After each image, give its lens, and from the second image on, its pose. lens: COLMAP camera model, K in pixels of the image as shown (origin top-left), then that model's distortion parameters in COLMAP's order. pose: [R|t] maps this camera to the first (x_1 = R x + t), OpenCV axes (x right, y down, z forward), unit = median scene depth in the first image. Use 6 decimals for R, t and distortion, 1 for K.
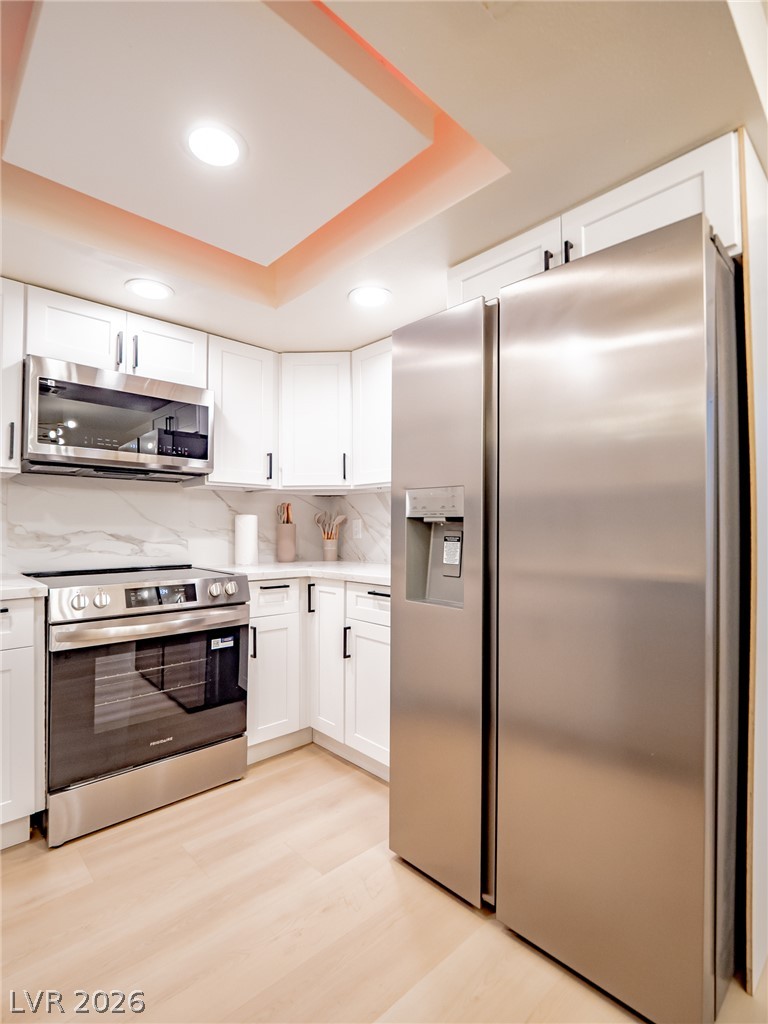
lens RADIAL K [[496.7, 0, 377.9], [0, 496.7, 518.0], [0, 0, 1]] dist [-0.003523, -0.010124]
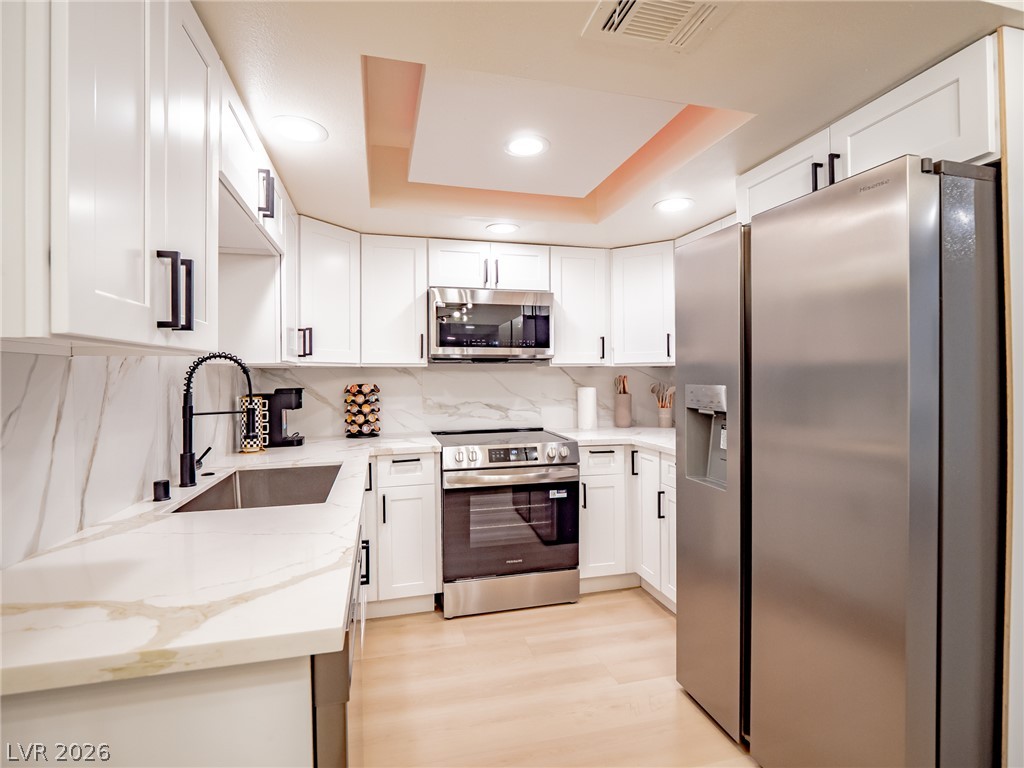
lens RADIAL K [[496.7, 0, 508.7], [0, 496.7, 377.7], [0, 0, 1]] dist [-0.003523, -0.010124]
pose [[0.877634, -0.002978, -0.479321, 0.185506], [0.015052, 0.999659, 0.021349, -0.075624], [0.479094, -0.025952, 0.877380, -0.175617]]
